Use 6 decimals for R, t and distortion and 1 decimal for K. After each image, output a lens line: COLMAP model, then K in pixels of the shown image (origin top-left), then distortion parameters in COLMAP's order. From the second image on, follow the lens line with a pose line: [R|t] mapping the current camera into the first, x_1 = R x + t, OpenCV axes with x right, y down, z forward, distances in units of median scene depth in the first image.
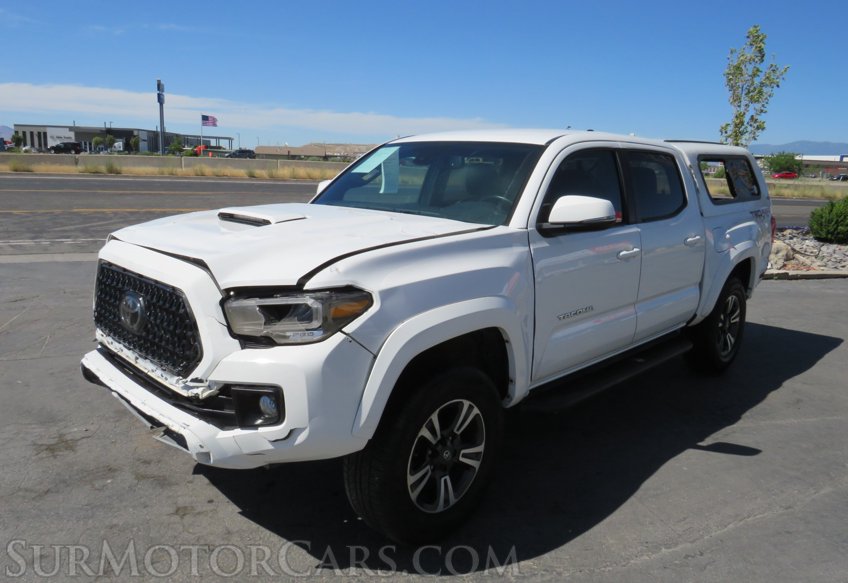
lens RADIAL K [[640.7, 0, 427.5], [0, 640.7, 282.4], [0, 0, 1]] dist [-0.002993, -0.005189]
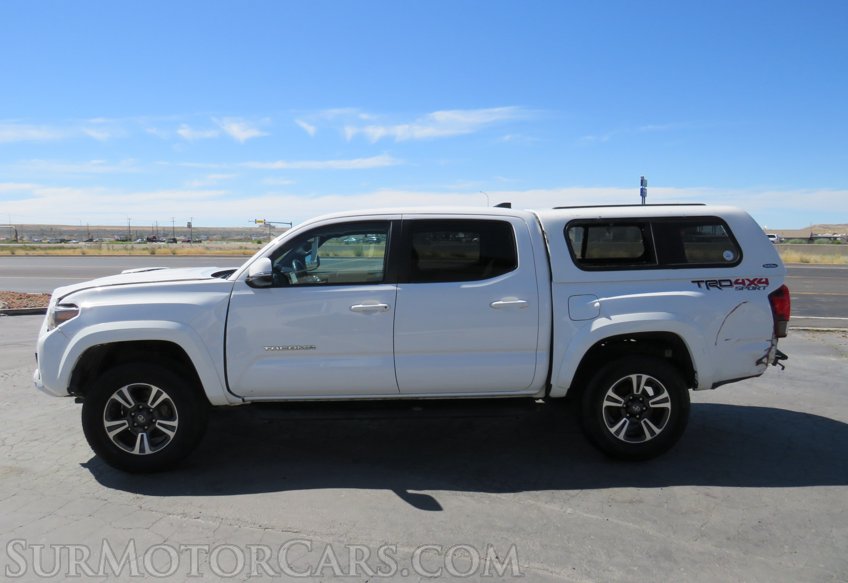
lens RADIAL K [[624.9, 0, 424.0], [0, 624.9, 291.5], [0, 0, 1]] dist [-0.027068, -0.002199]
pose [[0.721286, 0.017937, -0.692405, 0.949117], [-0.100178, 0.991855, -0.078661, 0.004584], [0.685354, 0.126101, 0.717209, 0.200047]]
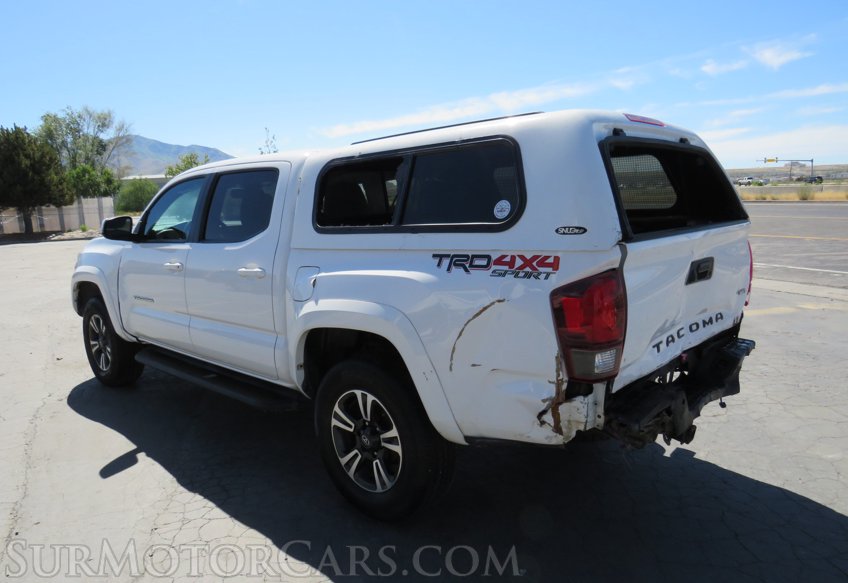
lens RADIAL K [[617.0, 0, 410.7], [0, 617.0, 293.6], [0, 0, 1]] dist [-0.012815, 0.003548]
pose [[-0.026800, 0.121828, -0.992189, 1.134559], [-0.152007, 0.980507, 0.124500, -0.158422], [0.988016, 0.154157, -0.007759, 1.151527]]
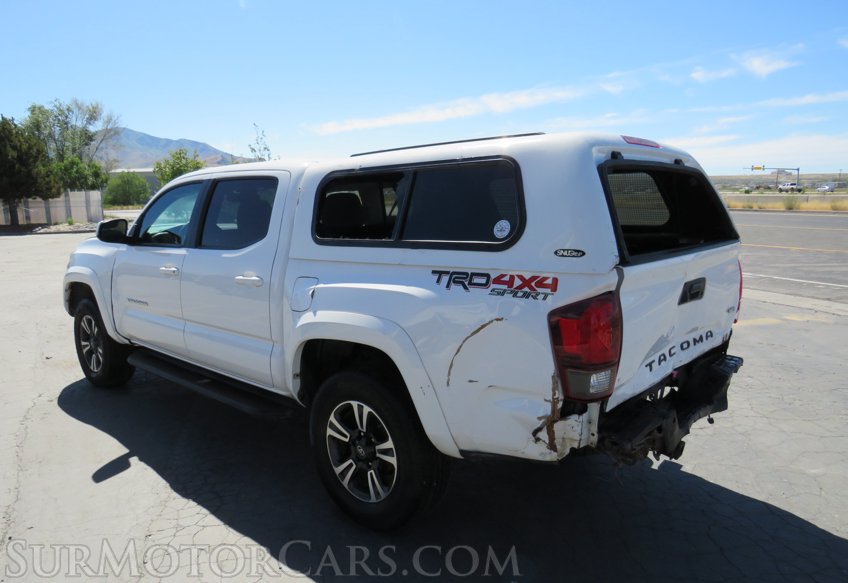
lens RADIAL K [[618.0, 0, 409.0], [0, 618.0, 292.2], [0, 0, 1]] dist [-0.011405, -0.000920]
pose [[-0.011337, 0.120883, -0.992602, 1.142325], [-0.173710, 0.977334, 0.121008, -0.172118], [0.984732, 0.173797, 0.009919, 1.138524]]
